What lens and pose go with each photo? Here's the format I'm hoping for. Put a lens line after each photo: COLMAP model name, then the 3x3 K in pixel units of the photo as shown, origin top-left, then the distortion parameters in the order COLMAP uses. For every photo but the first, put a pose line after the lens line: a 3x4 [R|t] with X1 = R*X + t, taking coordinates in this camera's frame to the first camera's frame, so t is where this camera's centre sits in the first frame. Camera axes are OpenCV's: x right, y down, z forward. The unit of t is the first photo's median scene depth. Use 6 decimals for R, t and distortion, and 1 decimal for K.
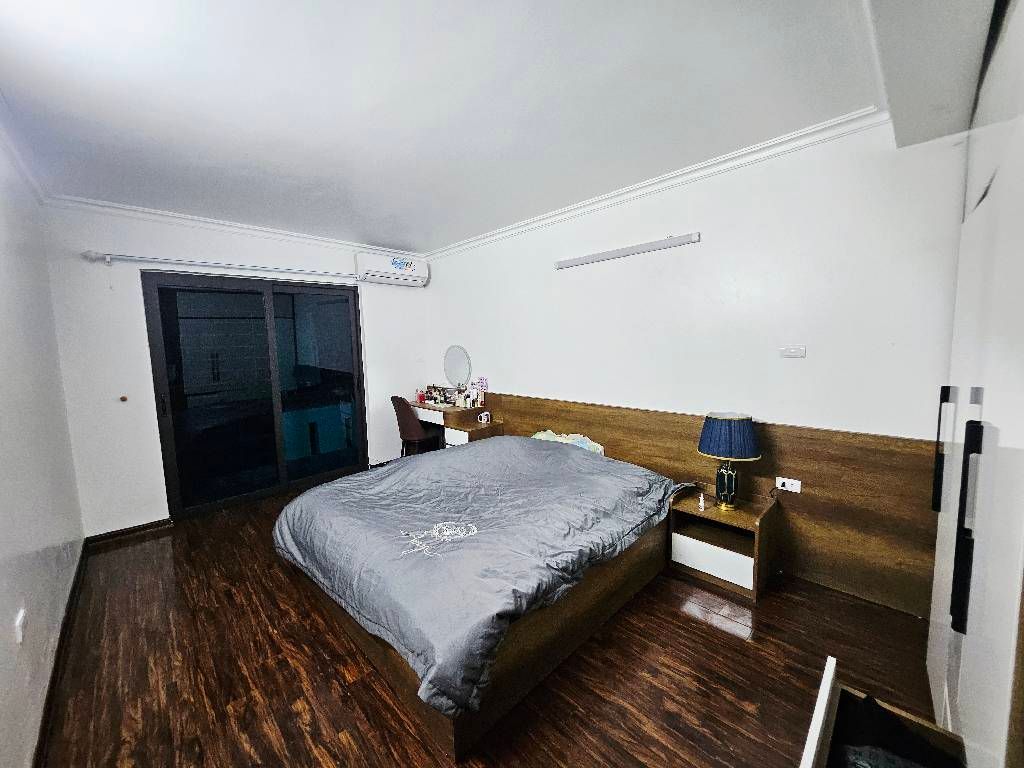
lens RADIAL K [[404.8, 0, 508.9], [0, 404.8, 383.9], [0, 0, 1]] dist [-0.000244, -0.000033]
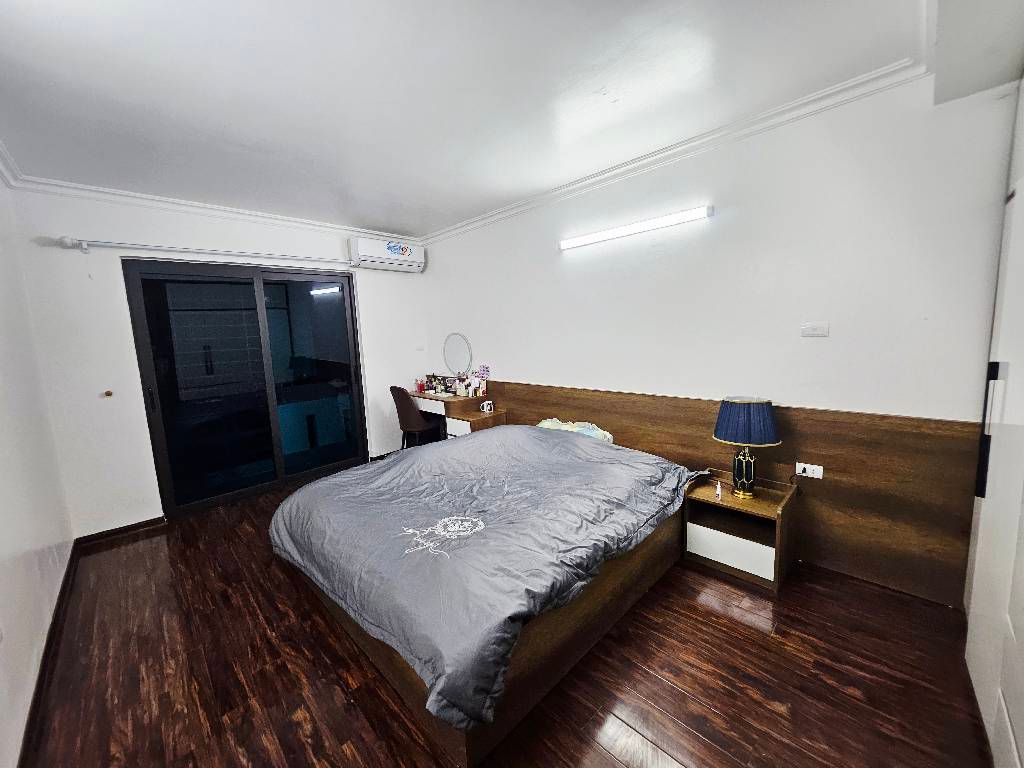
lens RADIAL K [[407.5, 0, 512.0], [0, 407.5, 384.0], [0, 0, 1]] dist [-0.000577, -0.000156]
pose [[0.999808, -0.018123, 0.007482, -0.013628], [0.017909, 0.999452, 0.027843, 0.006383], [-0.007983, -0.027703, 0.999584, 0.053859]]
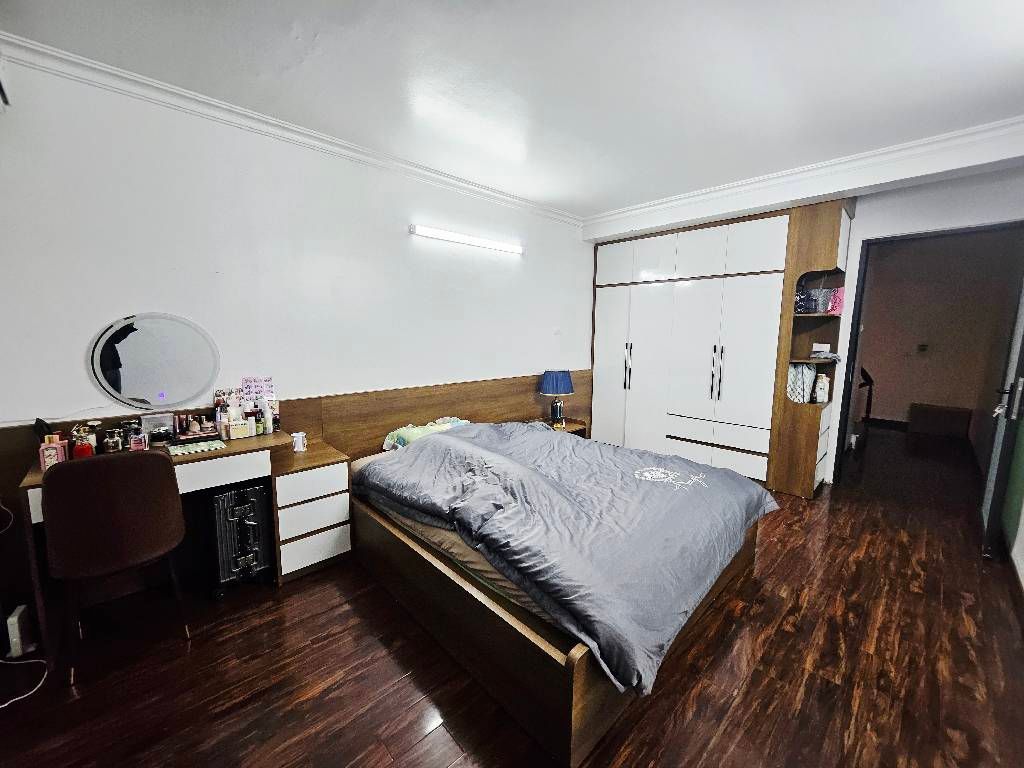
lens RADIAL K [[393.1, 0, 512.0], [0, 393.1, 384.0], [0, 0, 1]] dist [0.023202, 0.000028]
pose [[0.008075, -0.123862, 0.992267, -1.220450], [0.081263, 0.989098, 0.122805, -0.091031], [-0.996660, 0.079643, 0.018052, 1.318097]]
